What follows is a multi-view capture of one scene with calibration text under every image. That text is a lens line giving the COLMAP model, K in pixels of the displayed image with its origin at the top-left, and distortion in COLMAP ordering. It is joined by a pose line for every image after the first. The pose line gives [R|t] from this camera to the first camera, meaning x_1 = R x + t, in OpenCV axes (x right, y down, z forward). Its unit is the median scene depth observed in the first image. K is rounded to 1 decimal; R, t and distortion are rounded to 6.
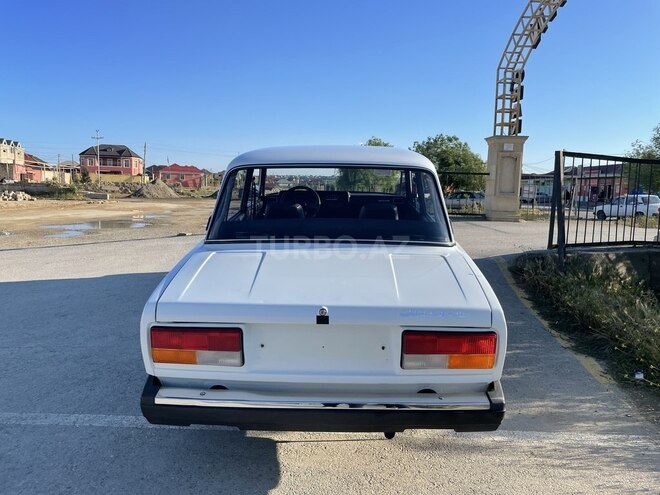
lens RADIAL K [[492.8, 0, 330.0], [0, 492.8, 247.5], [0, 0, 1]] dist [0.072305, -0.092694]
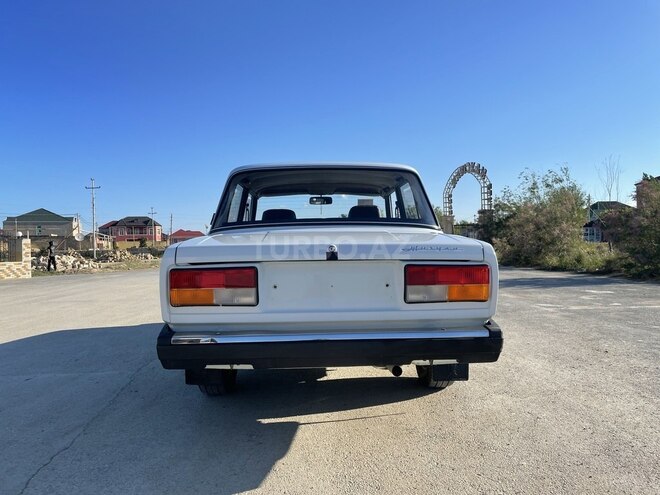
lens RADIAL K [[492.8, 0, 330.0], [0, 492.8, 247.5], [0, 0, 1]] dist [0.072305, -0.092694]
pose [[0.997946, -0.020366, 0.060742, -0.082423], [0.032790, 0.976900, -0.211169, 0.349265], [-0.055039, 0.212726, 0.975560, -0.065272]]
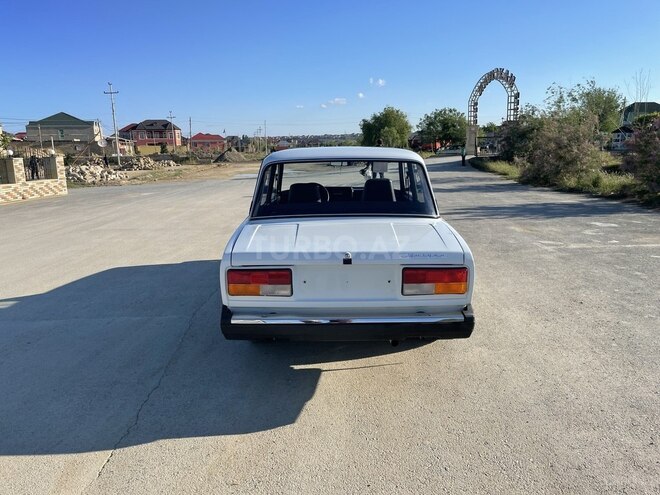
lens RADIAL K [[492.8, 0, 330.0], [0, 492.8, 247.5], [0, 0, 1]] dist [0.072305, -0.092694]
pose [[0.999653, -0.021233, 0.015591, -0.085145], [0.021539, 0.999574, -0.019711, 0.130354], [-0.015166, 0.020040, 0.999684, -0.432052]]
